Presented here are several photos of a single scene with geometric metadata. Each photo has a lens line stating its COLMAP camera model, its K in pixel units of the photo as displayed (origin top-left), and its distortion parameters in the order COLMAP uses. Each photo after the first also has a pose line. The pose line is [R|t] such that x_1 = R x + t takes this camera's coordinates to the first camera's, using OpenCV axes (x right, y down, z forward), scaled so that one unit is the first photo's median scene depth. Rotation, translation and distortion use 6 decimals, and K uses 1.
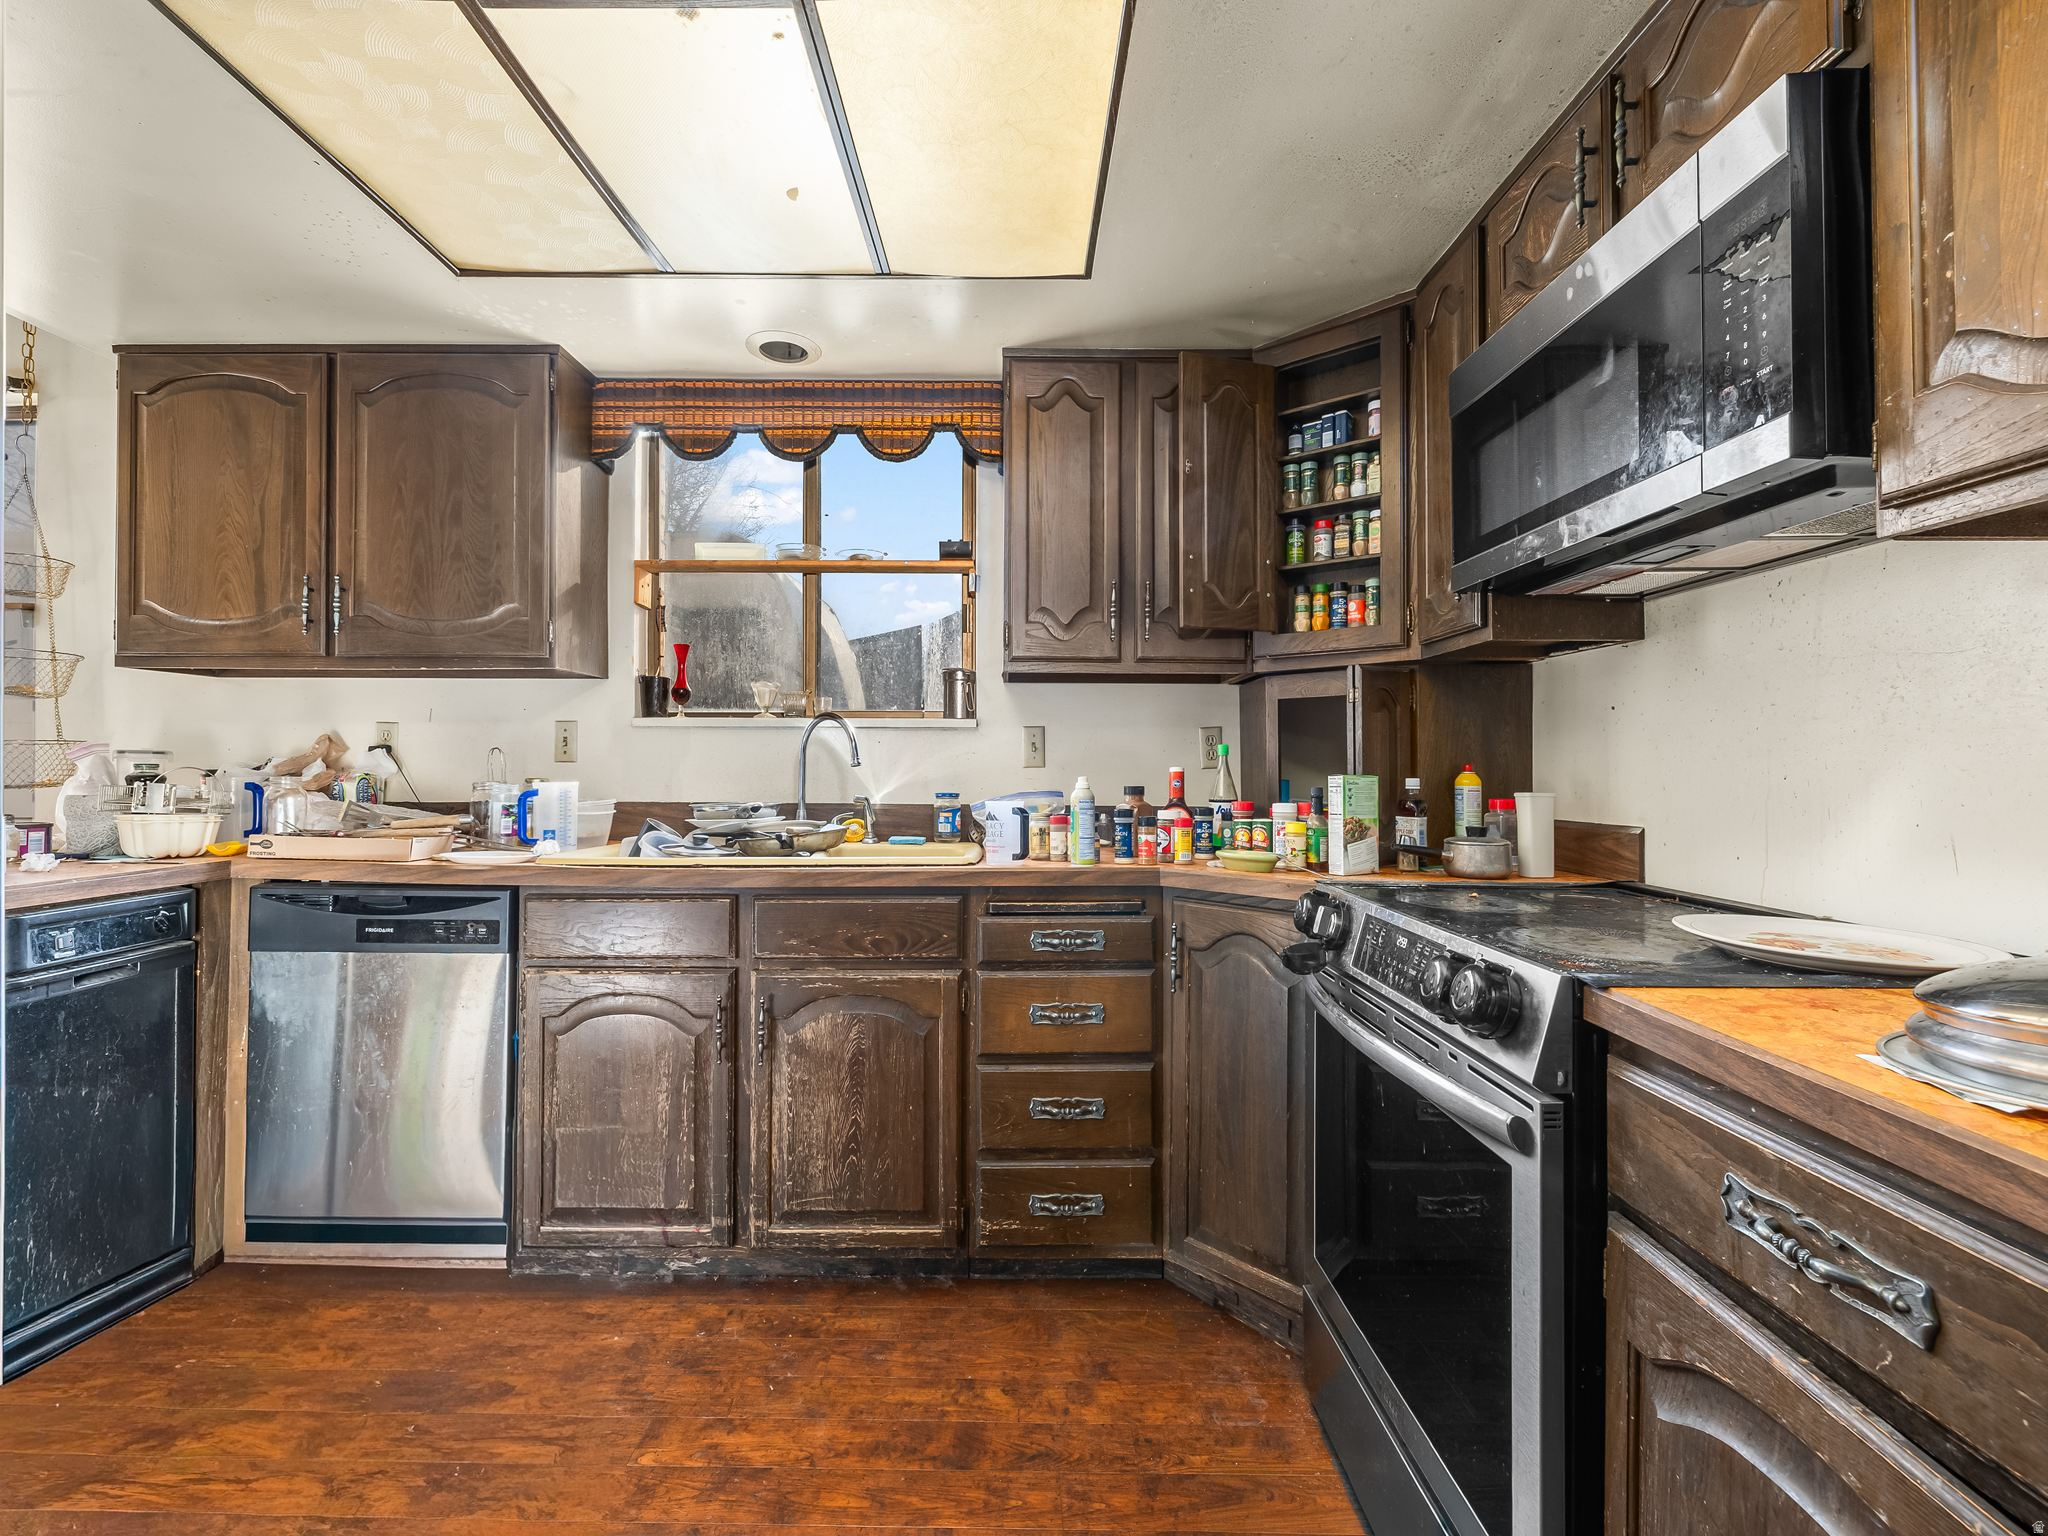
lens RADIAL K [[841.5, 0, 1012.6], [0, 841.5, 768.2], [0, 0, 1]] dist [-0.000502, 0.000430]
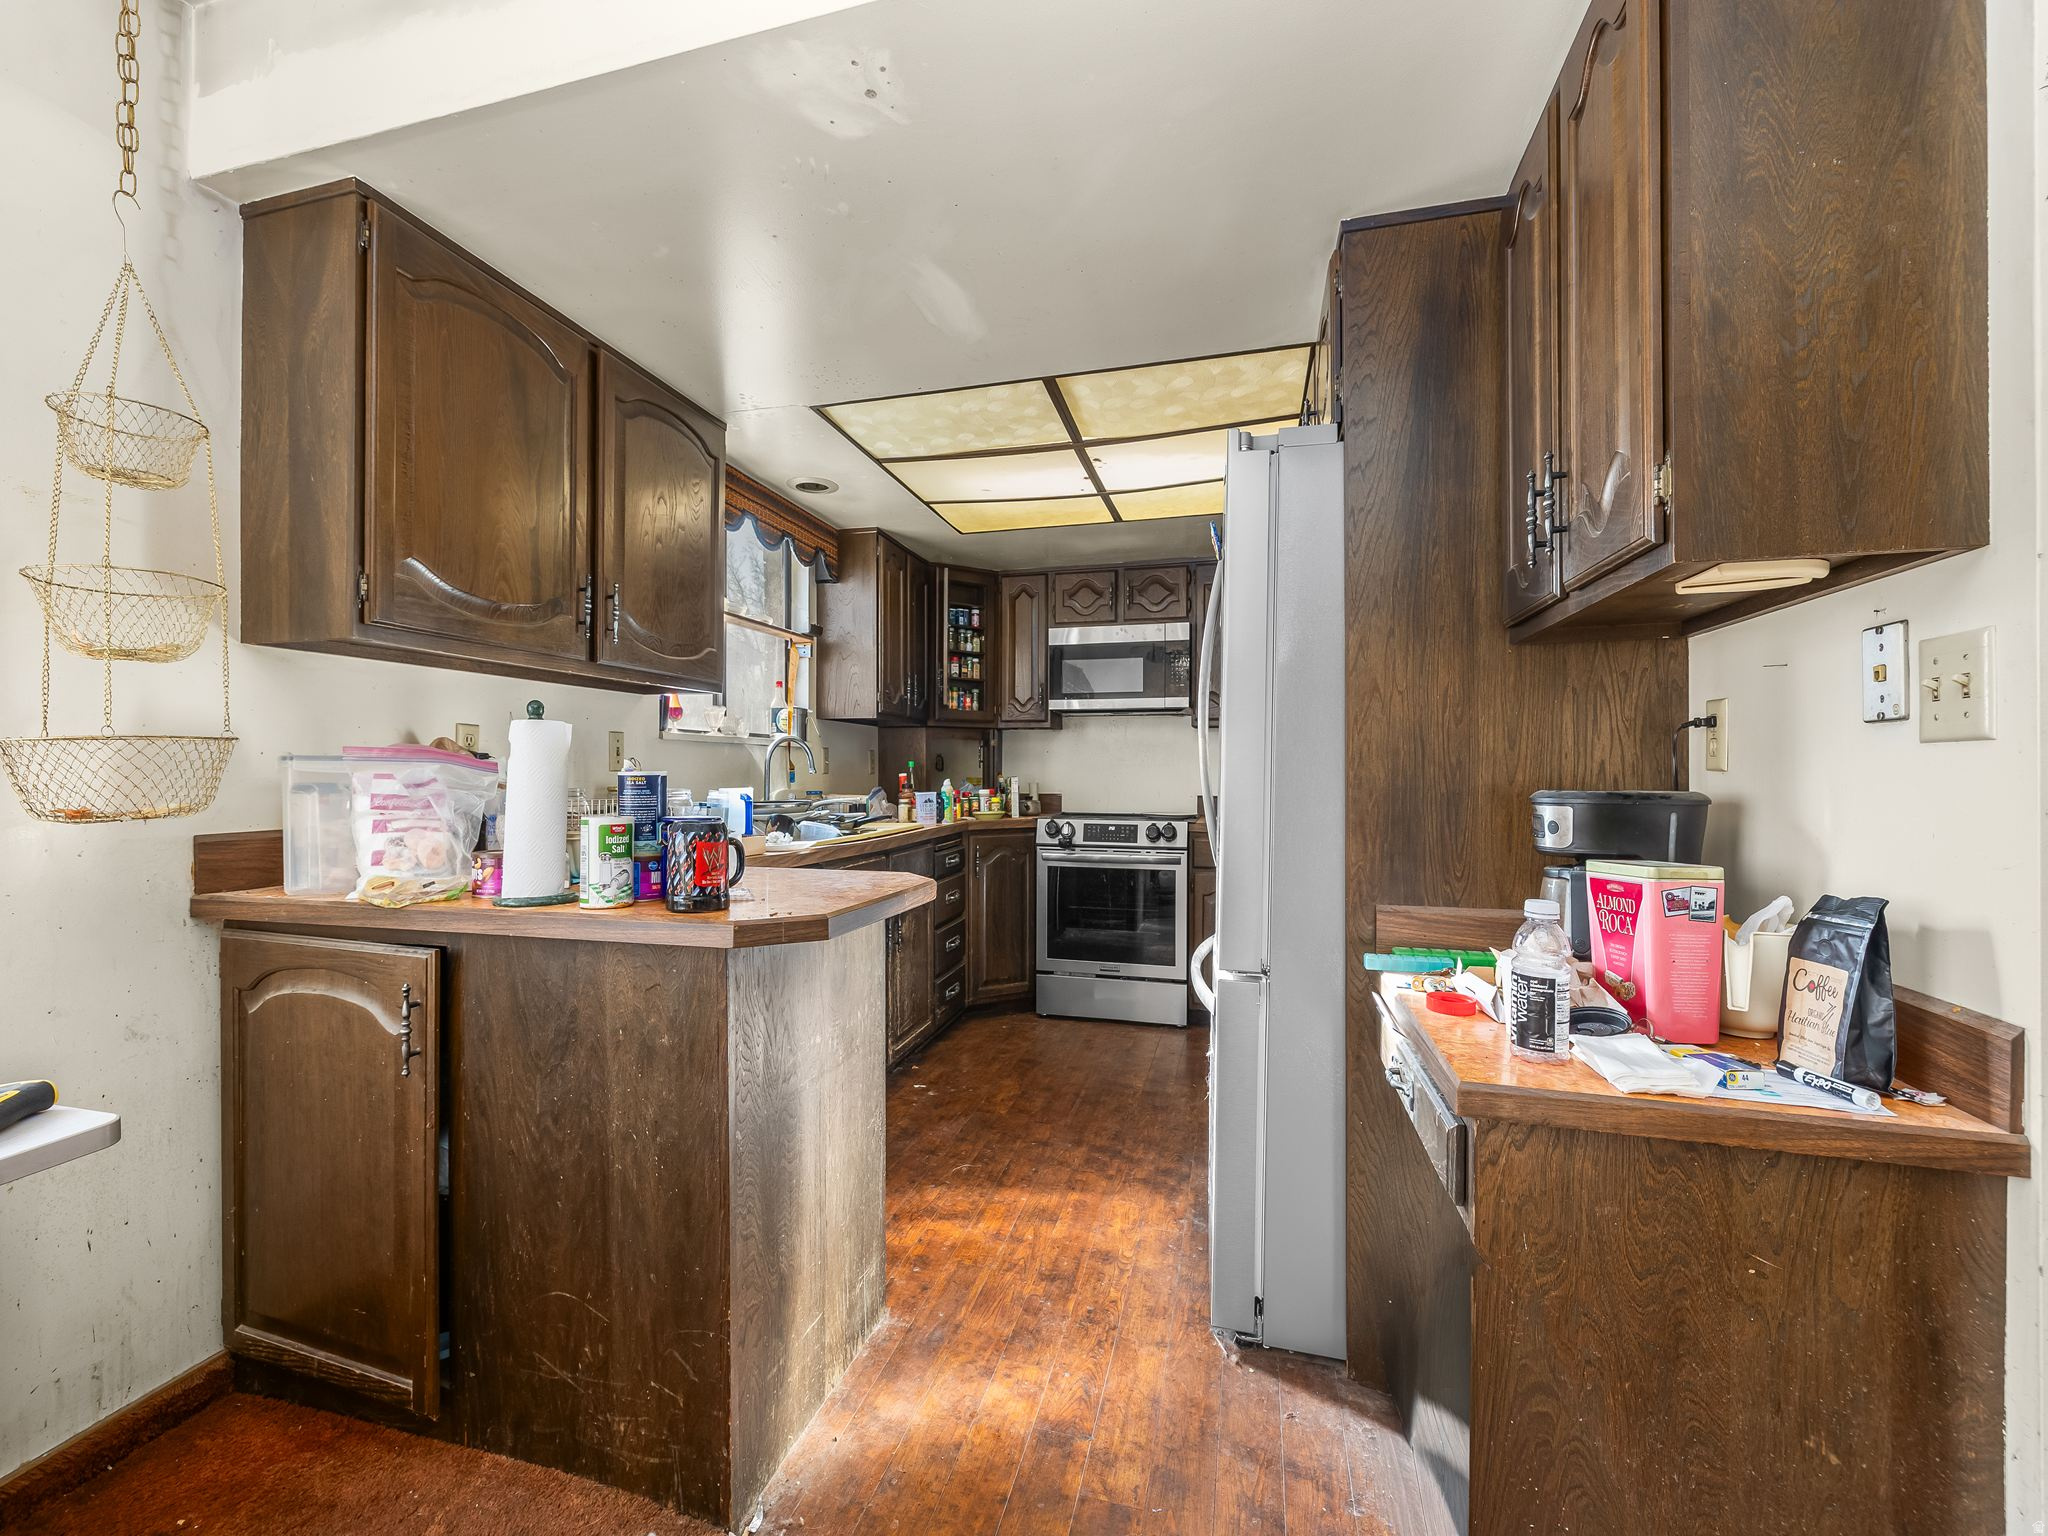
lens RADIAL K [[841.5, 0, 1012.6], [0, 841.5, 768.2], [0, 0, 1]] dist [-0.000502, 0.000430]
pose [[0.261530, -0.002359, 0.965193, -1.613914], [-0.008761, 0.999950, 0.004818, -0.023746], [-0.965156, -0.009716, 0.261496, 0.293983]]
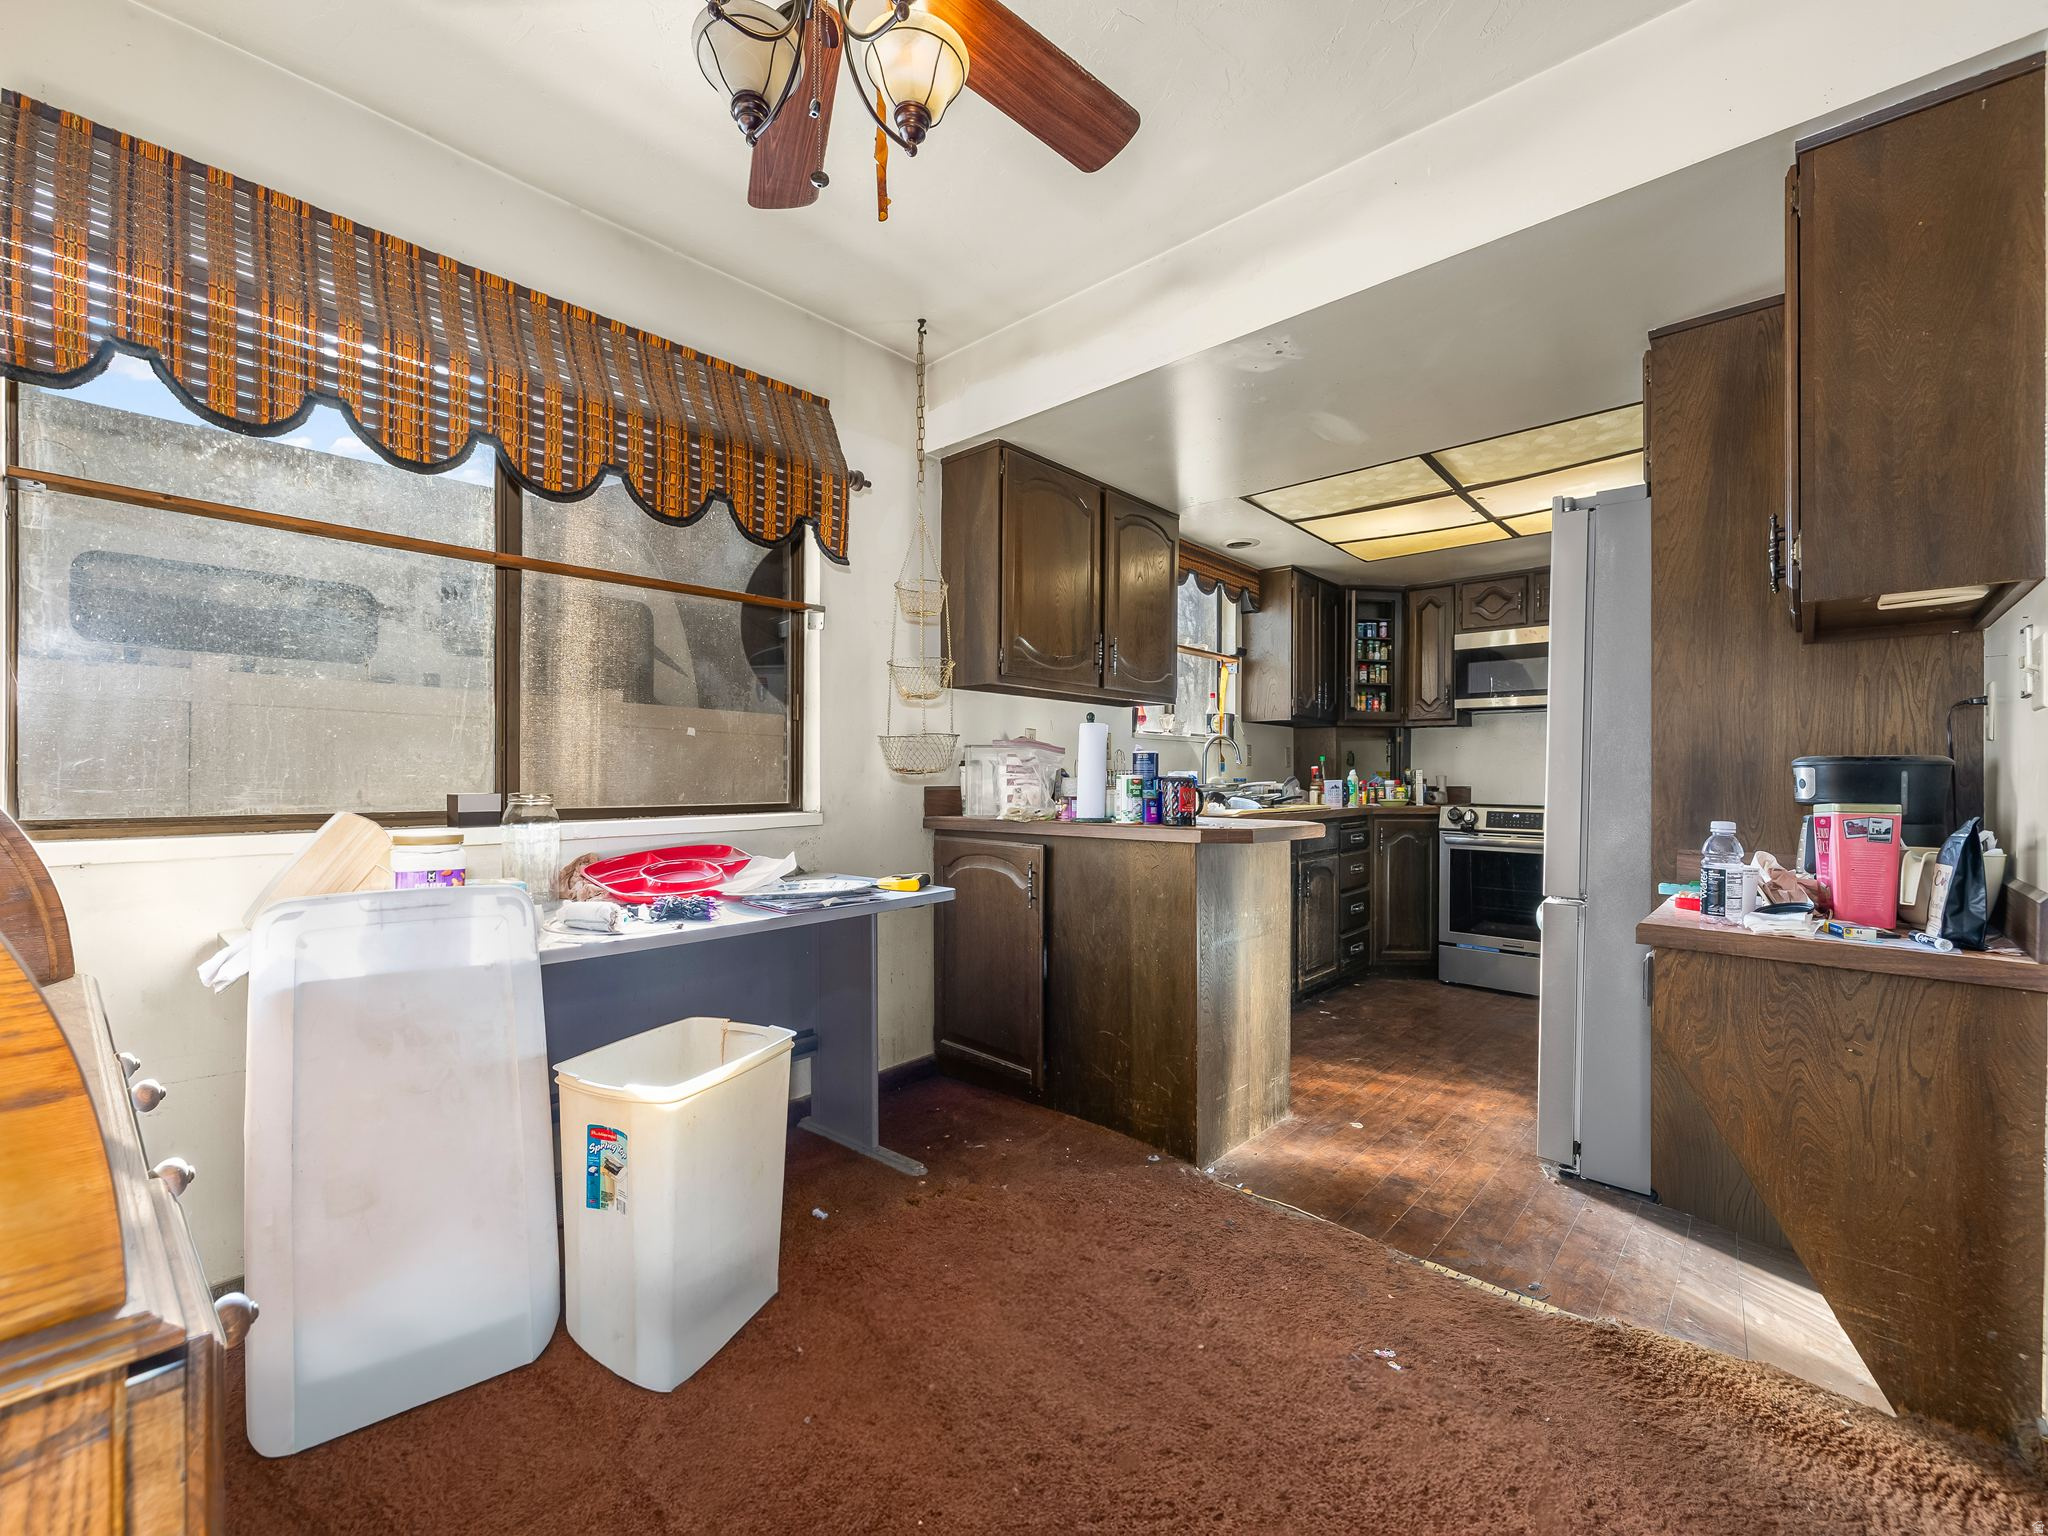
lens RADIAL K [[841.5, 0, 1012.6], [0, 841.5, 768.2], [0, 0, 1]] dist [-0.000502, 0.000430]
pose [[0.684677, 0.006348, 0.728819, -2.061130], [-0.010281, 0.999947, 0.000949, 0.012039], [-0.728774, -0.008143, 0.684706, 0.066323]]
